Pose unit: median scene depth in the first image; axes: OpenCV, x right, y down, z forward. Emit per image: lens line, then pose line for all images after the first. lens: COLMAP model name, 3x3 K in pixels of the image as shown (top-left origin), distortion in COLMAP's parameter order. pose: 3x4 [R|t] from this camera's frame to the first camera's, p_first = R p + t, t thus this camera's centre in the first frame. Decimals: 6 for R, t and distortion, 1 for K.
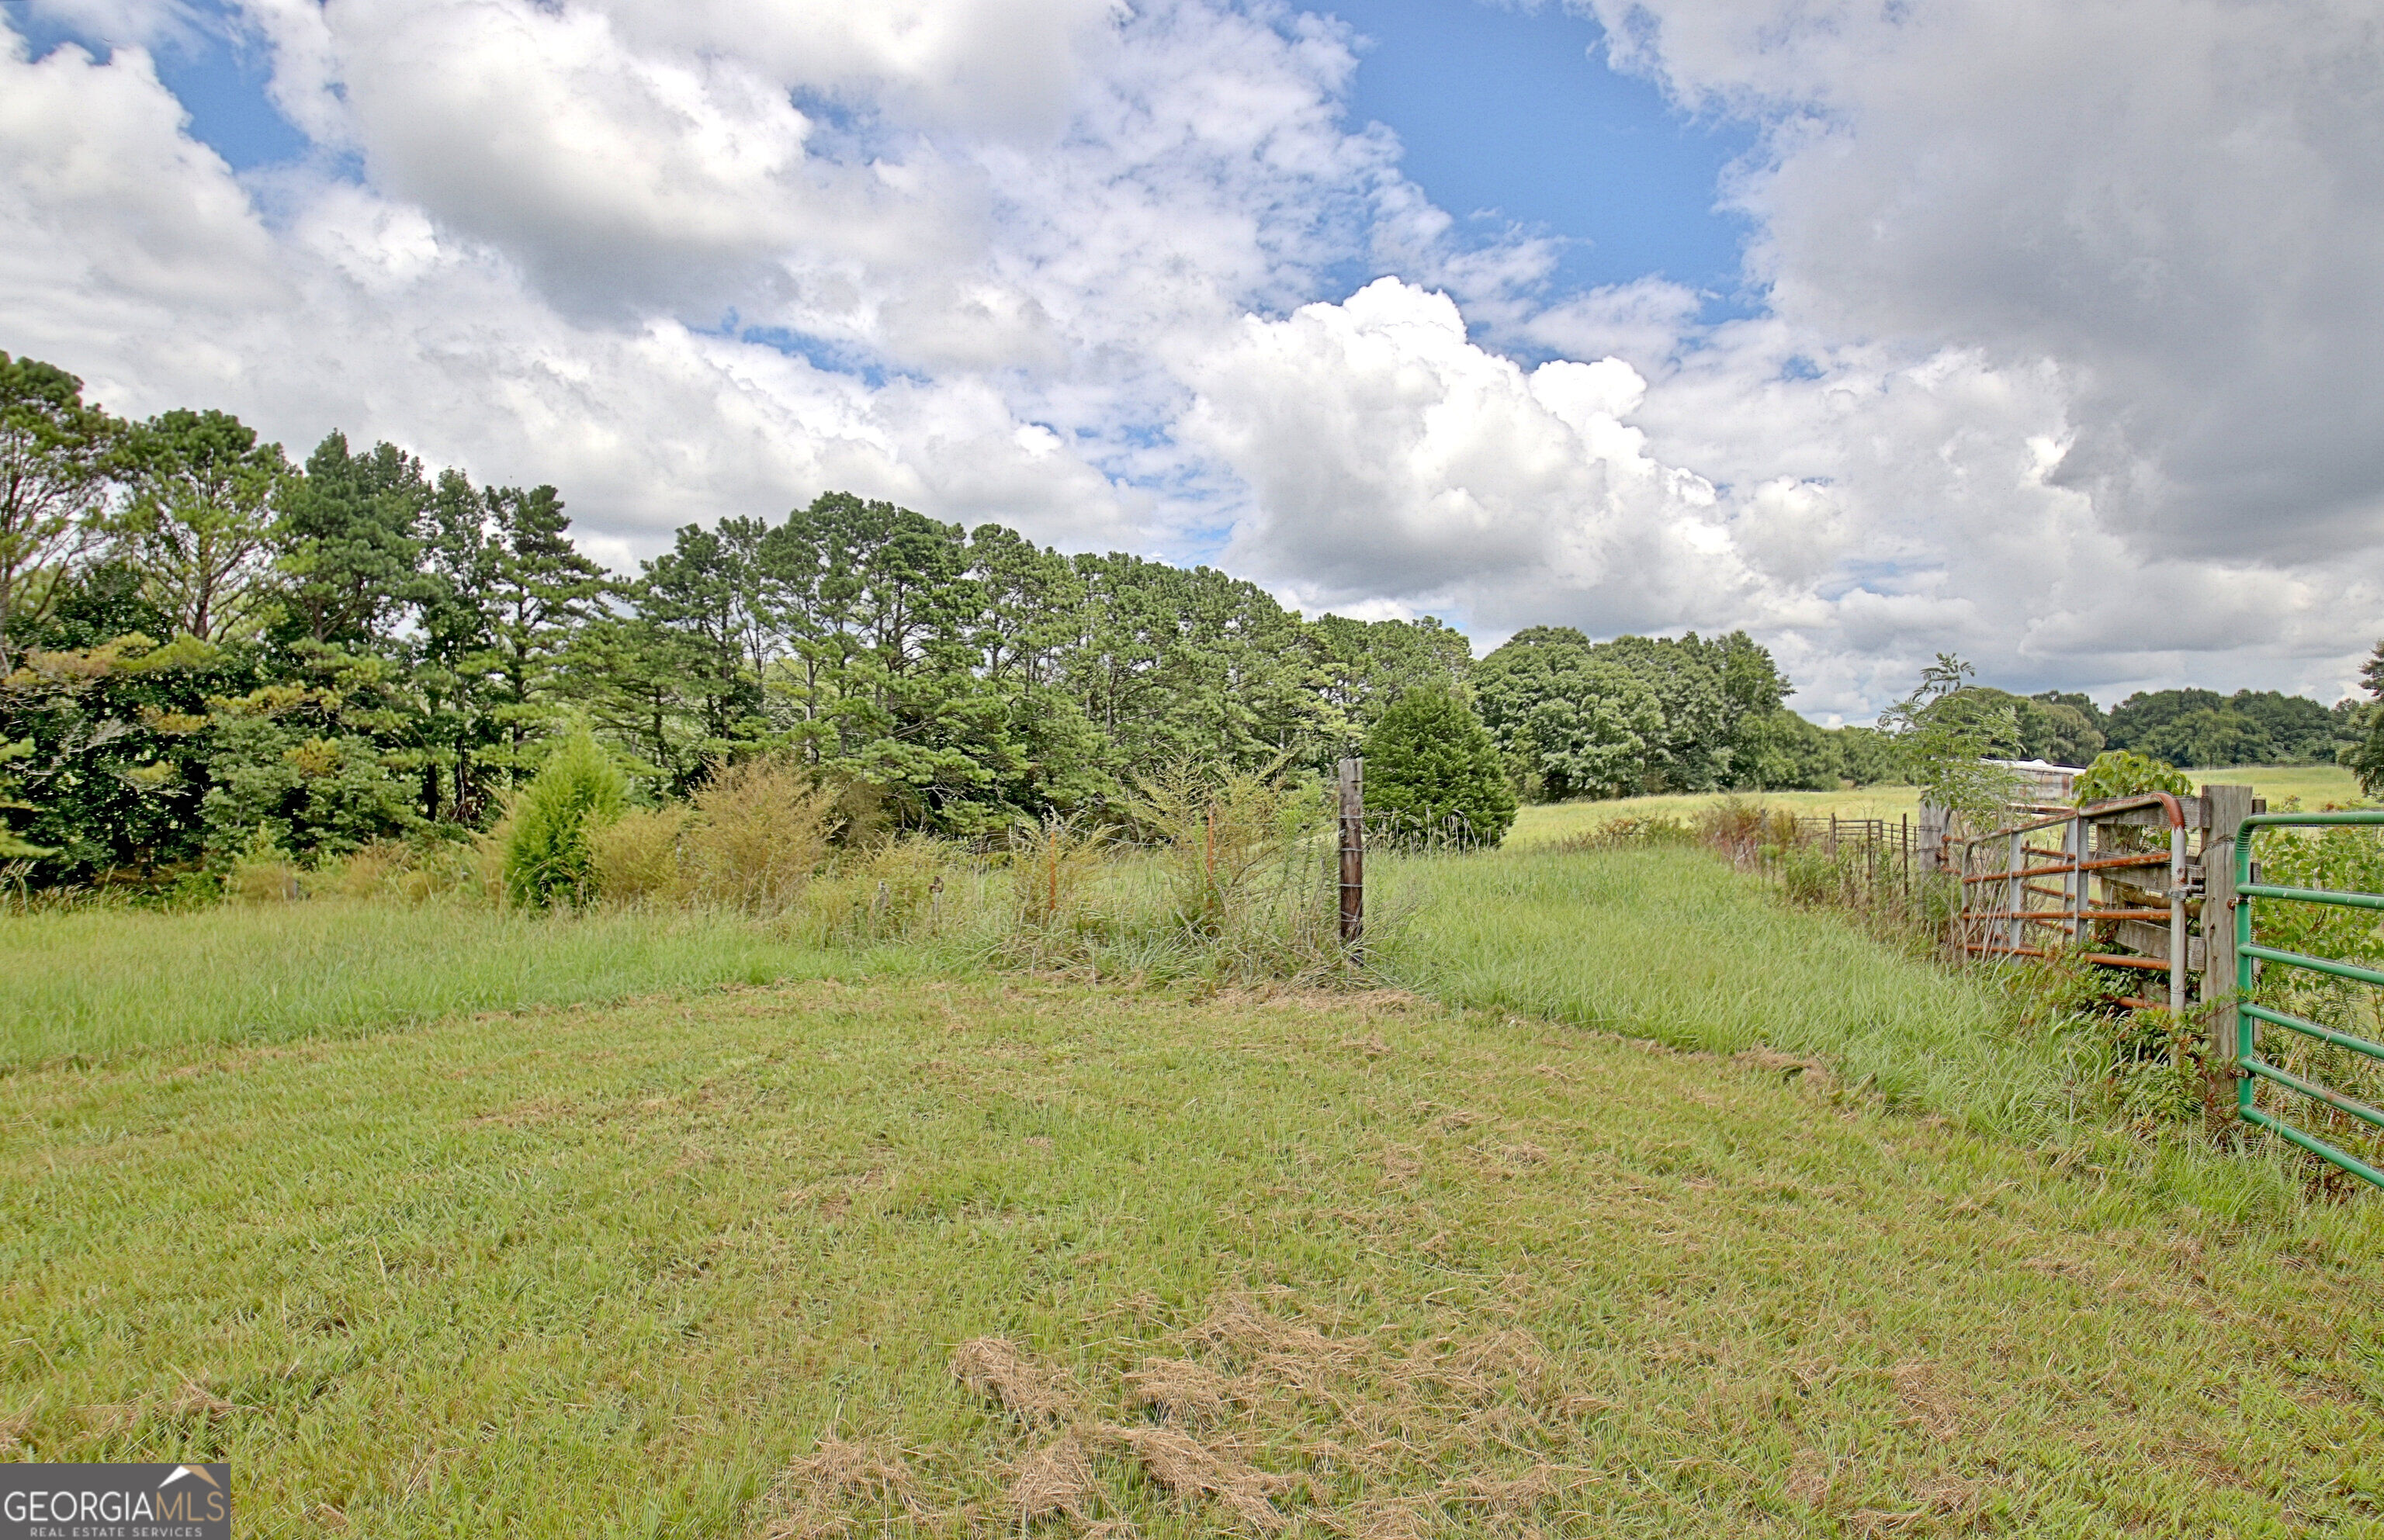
lens RADIAL K [[1320.6, 0, 1191.3], [0, 1320.6, 779.2], [0, 0, 1]] dist [0.001358, -0.000093]
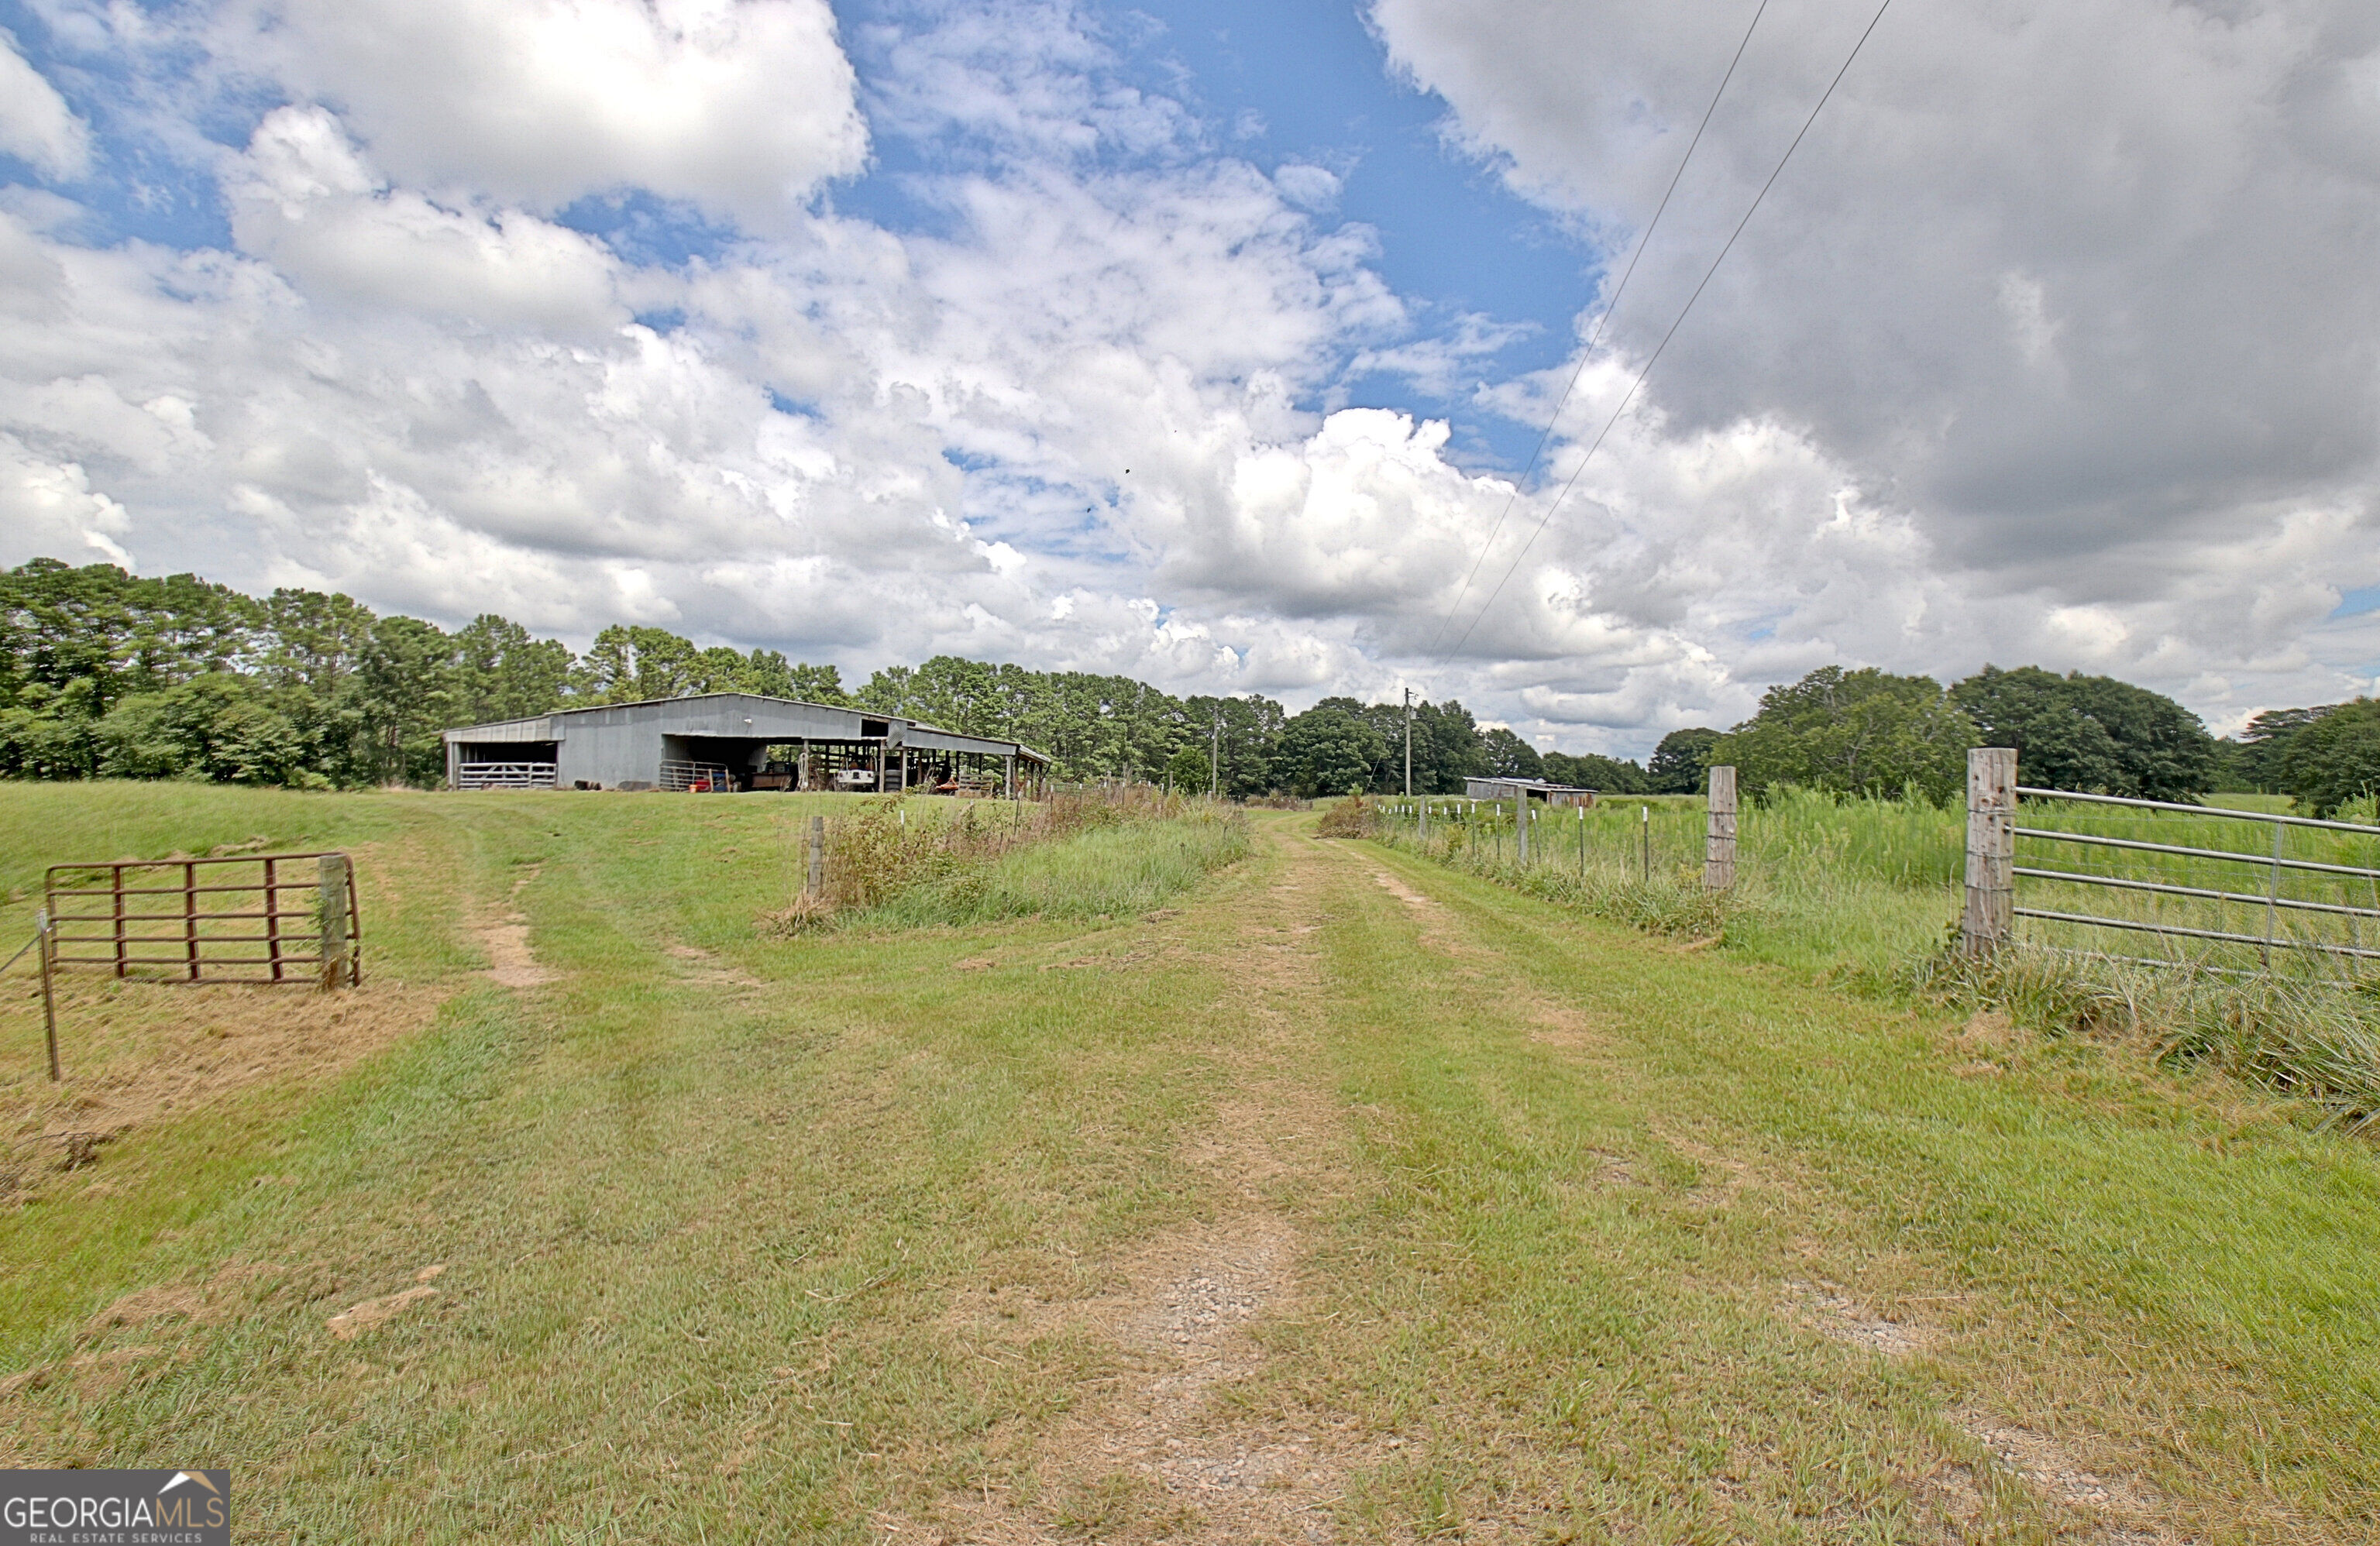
lens RADIAL K [[1198.2, 0, 1226.4], [0, 1198.2, 772.7], [0, 0, 1]] dist [0.000341, -0.001096]
pose [[0.999465, 0.011603, 0.030587, 0.095490], [-0.011294, 0.999883, -0.010271, -0.001408], [-0.030703, 0.009920, 0.999479, -0.635128]]
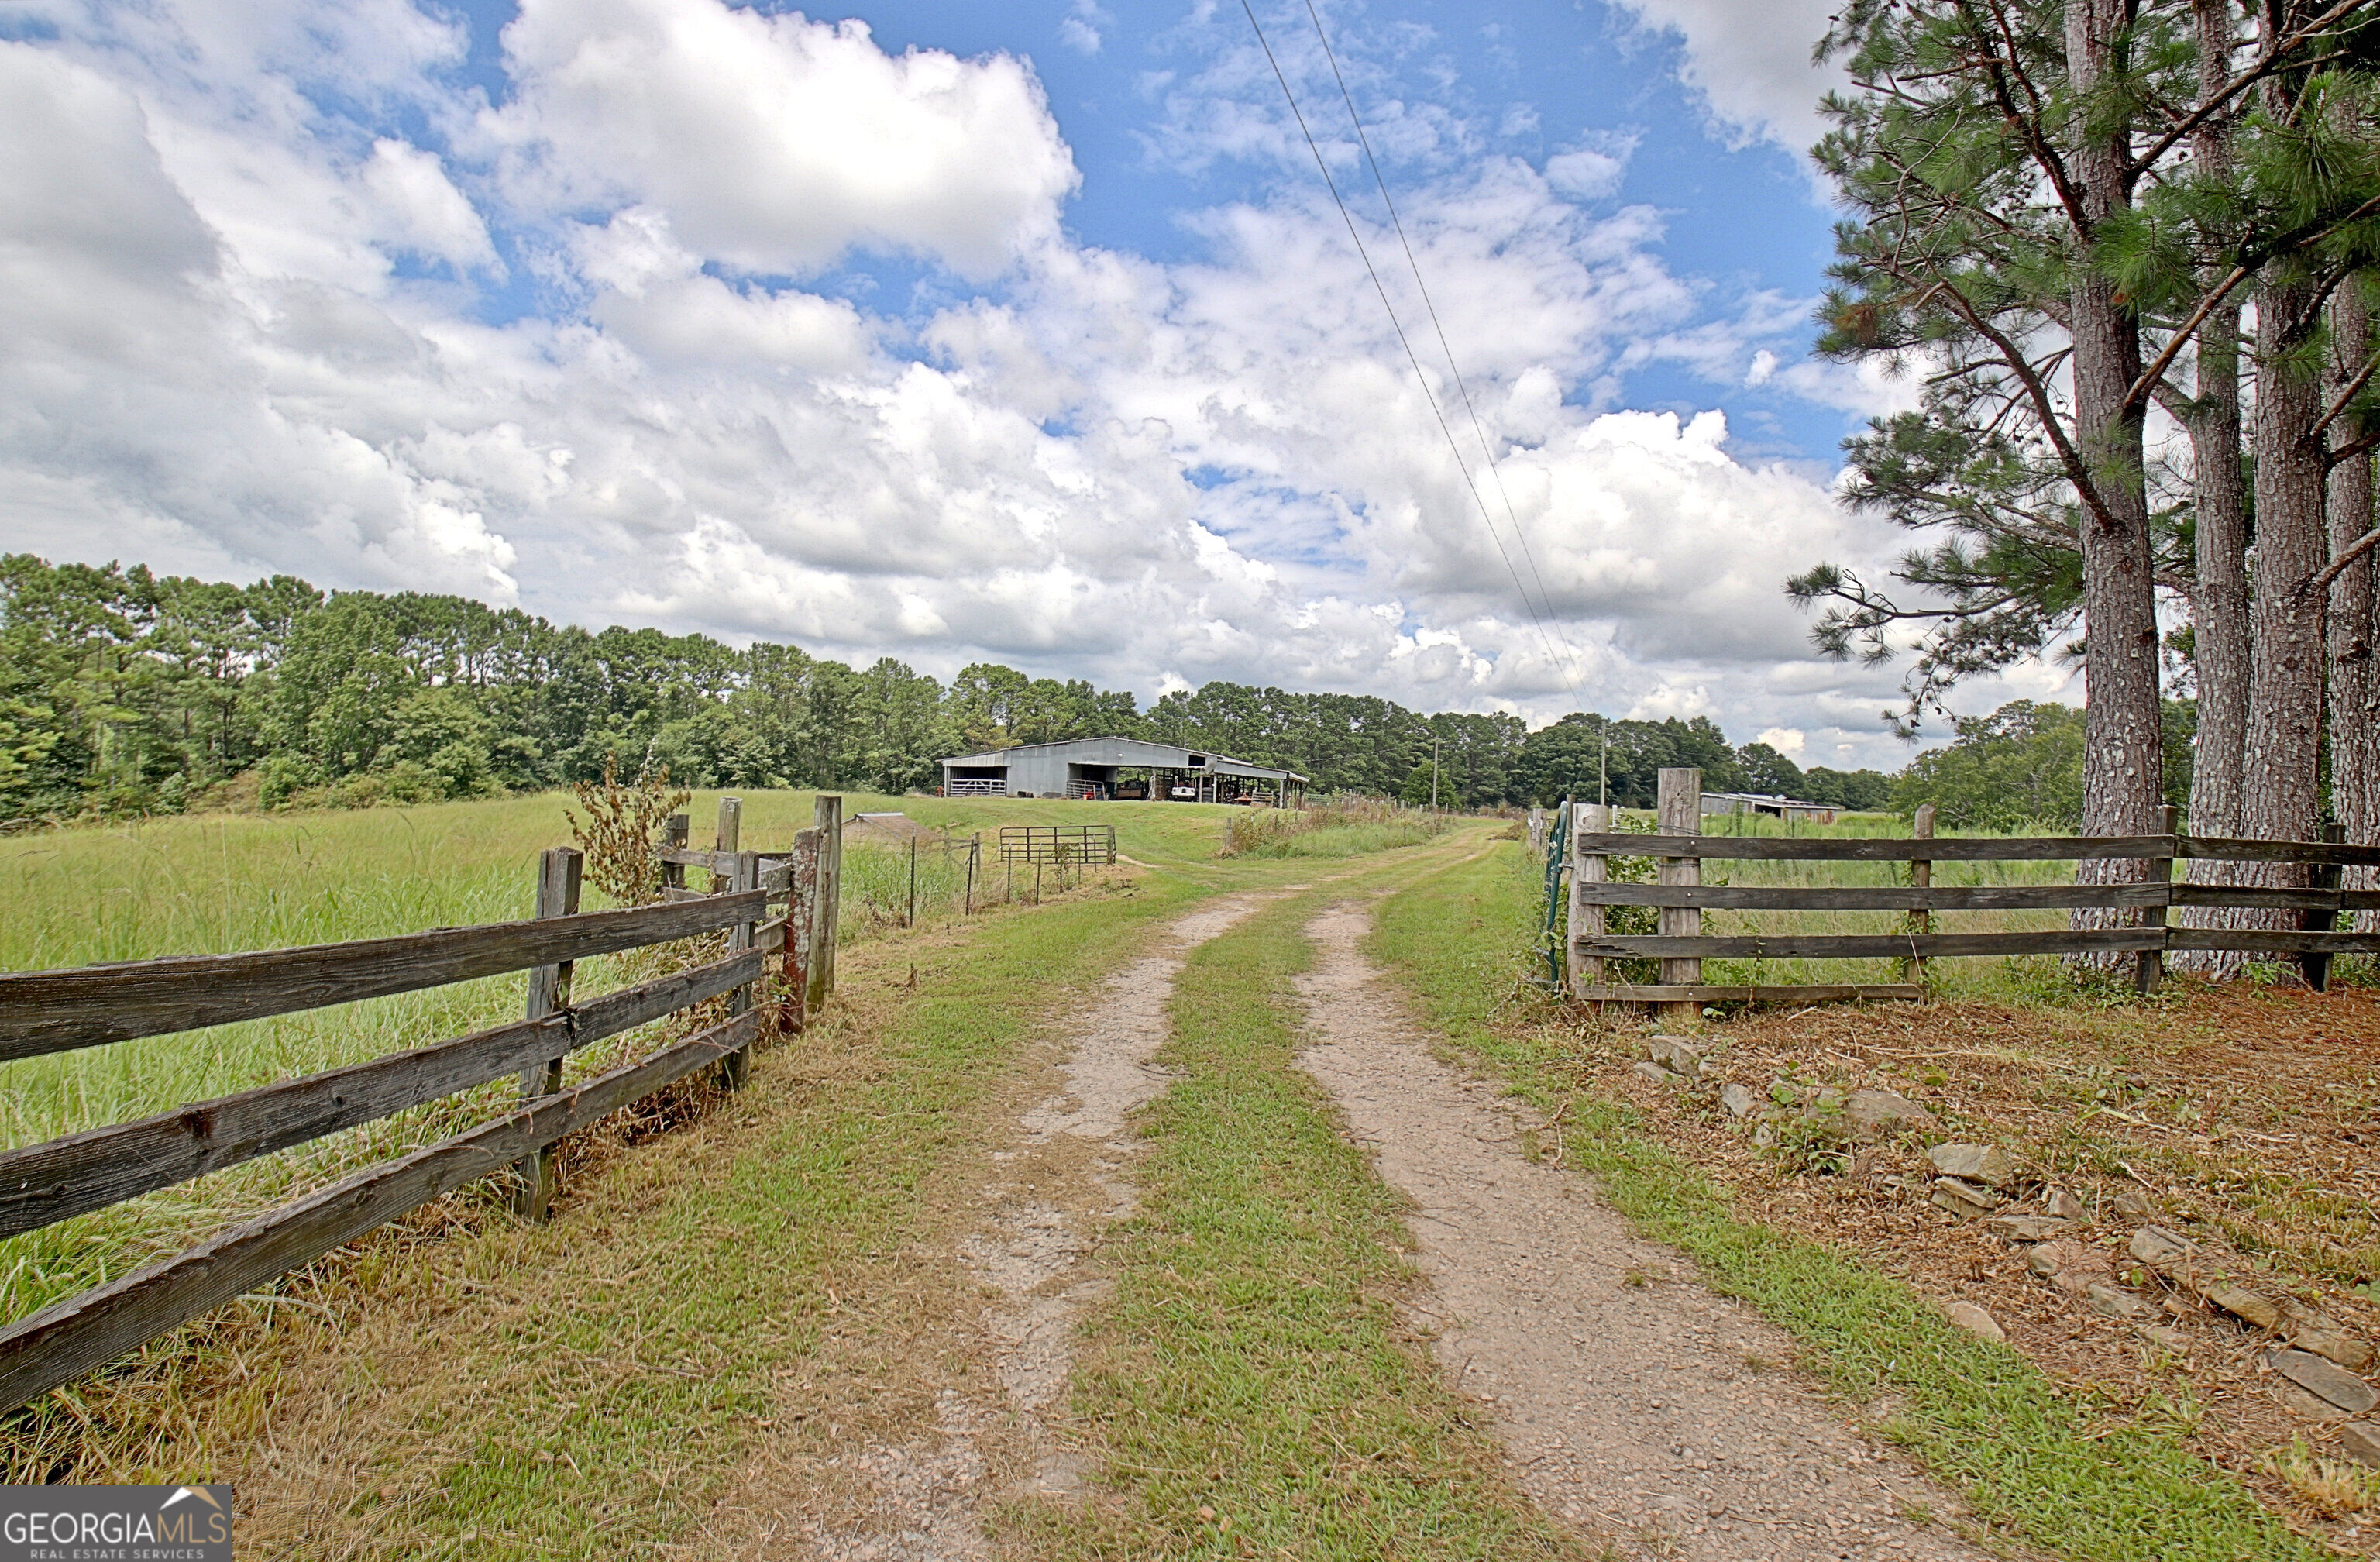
lens RADIAL K [[1195.1, 0, 1194.1], [0, 1195.1, 785.5], [0, 0, 1]] dist [0.023403, 0.000215]
pose [[0.978433, 0.027492, -0.204725, 0.112029], [-0.027998, 0.999608, 0.000424, -0.005528], [0.204656, 0.005317, 0.978819, -0.803448]]
